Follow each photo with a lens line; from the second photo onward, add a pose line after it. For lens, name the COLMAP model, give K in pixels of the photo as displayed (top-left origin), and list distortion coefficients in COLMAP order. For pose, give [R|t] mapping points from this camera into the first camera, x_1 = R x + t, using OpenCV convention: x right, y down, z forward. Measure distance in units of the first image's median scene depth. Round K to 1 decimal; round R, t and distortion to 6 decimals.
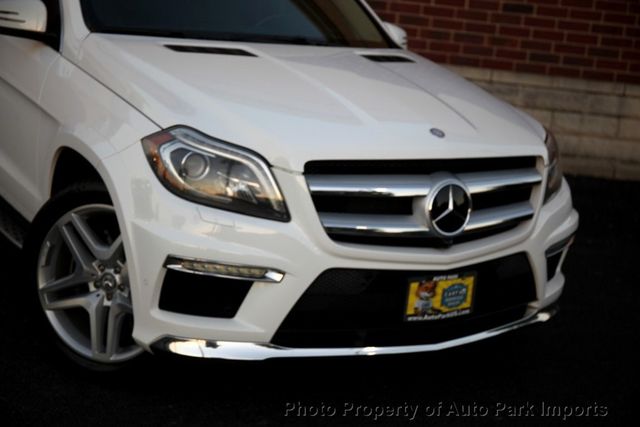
lens RADIAL K [[1037.3, 0, 320.0], [0, 1037.3, 213.5], [0, 0, 1]] dist [0.018425, 0.066597]
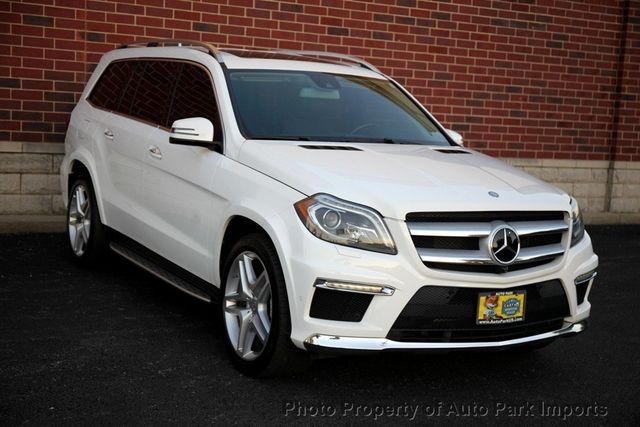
lens RADIAL K [[956.0, 0, 320.0], [0, 956.0, 213.5], [0, 0, 1]] dist [0.056538, 0.091371]
pose [[0.998235, -0.031106, -0.050588, -0.063874], [0.024767, 0.992291, -0.121427, 0.106905], [0.053975, 0.119959, 0.991310, -0.348464]]
